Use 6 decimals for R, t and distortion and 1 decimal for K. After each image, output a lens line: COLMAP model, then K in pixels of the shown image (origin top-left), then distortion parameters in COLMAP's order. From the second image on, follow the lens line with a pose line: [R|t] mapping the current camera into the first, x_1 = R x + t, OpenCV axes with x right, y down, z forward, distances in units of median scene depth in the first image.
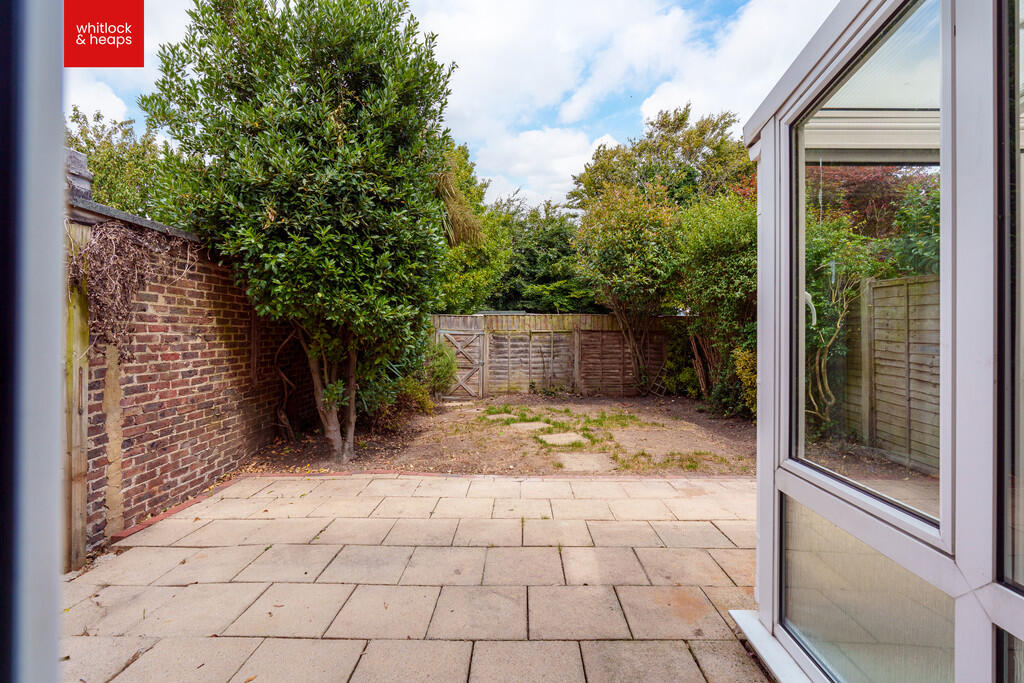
lens RADIAL K [[457.9, 0, 517.0], [0, 457.9, 328.6], [0, 0, 1]] dist [-0.001935, 0.000302]
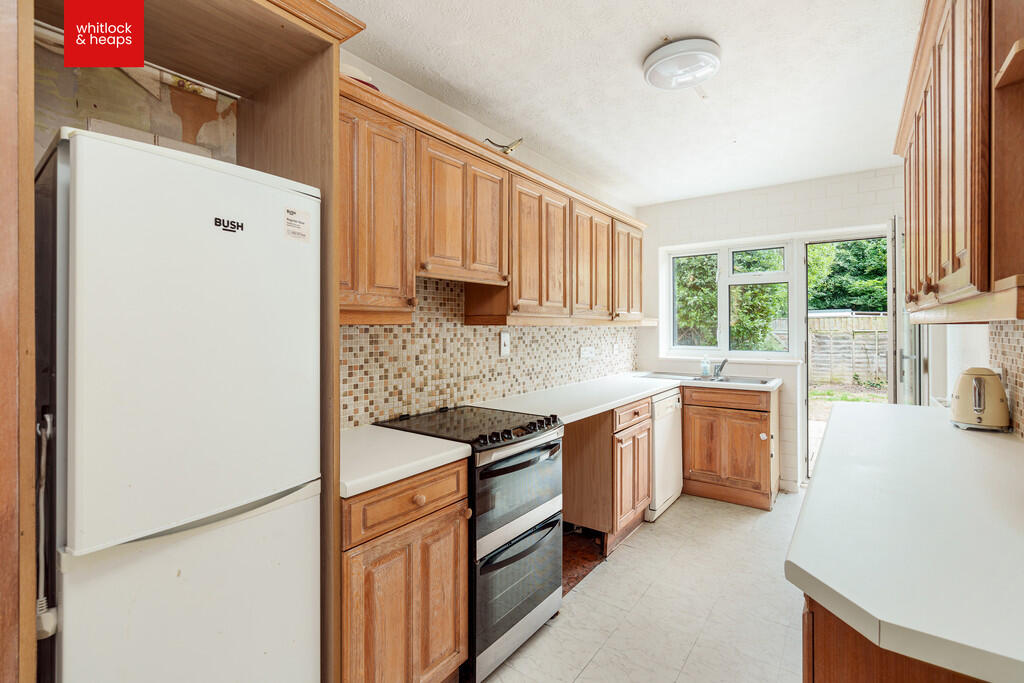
lens RADIAL K [[457.9, 0, 517.0], [0, 457.9, 328.6], [0, 0, 1]] dist [-0.001935, 0.000302]
pose [[0.813157, -0.008855, -0.581977, 0.010808], [0.012703, 0.999916, 0.002535, -0.014383], [0.581906, -0.009454, 0.813201, -0.449482]]
